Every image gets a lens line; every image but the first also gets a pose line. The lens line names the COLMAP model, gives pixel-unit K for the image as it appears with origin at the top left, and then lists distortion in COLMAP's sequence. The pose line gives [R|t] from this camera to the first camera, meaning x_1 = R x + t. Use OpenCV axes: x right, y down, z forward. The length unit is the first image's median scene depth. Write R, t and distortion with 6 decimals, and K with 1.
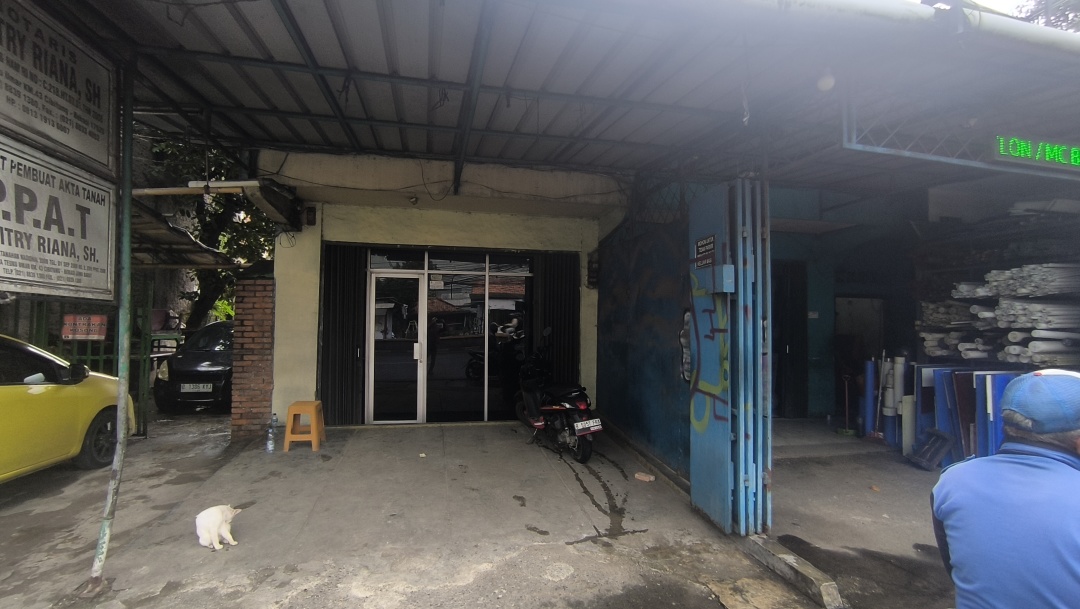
lens RADIAL K [[489.4, 0, 541.7], [0, 489.4, 308.1], [0, 0, 1]] dist [-0.005646, 0.000273]
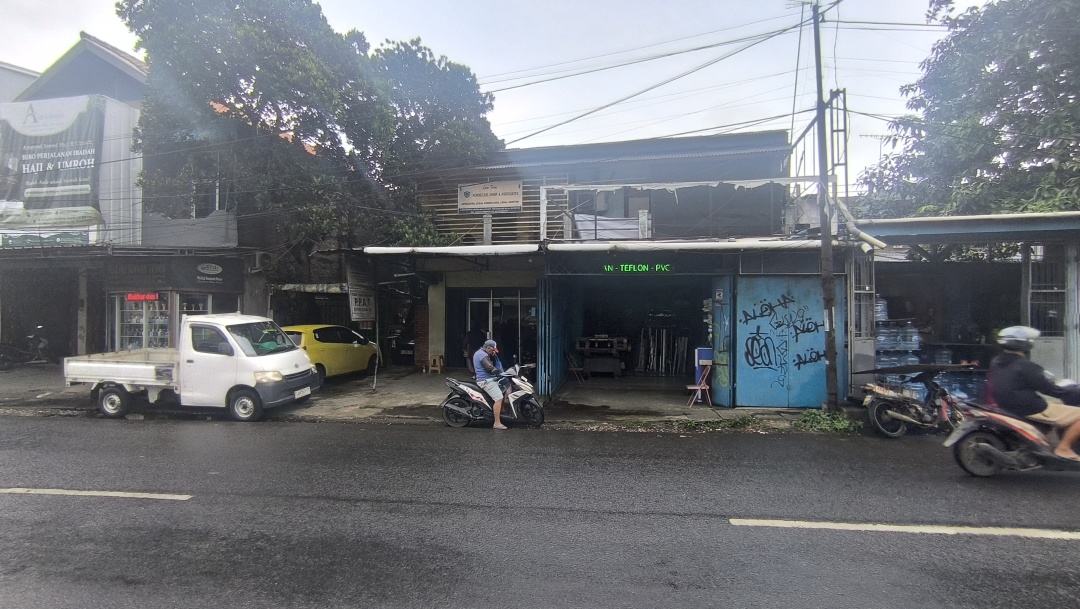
lens RADIAL K [[489.4, 0, 545.3], [0, 489.4, 302.9], [0, 0, 1]] dist [-0.005646, 0.000273]
pose [[0.926793, -0.012515, -0.375364, 0.636380], [0.015960, 0.999854, 0.006069, -0.053232], [0.375233, -0.011616, 0.926858, -0.724774]]
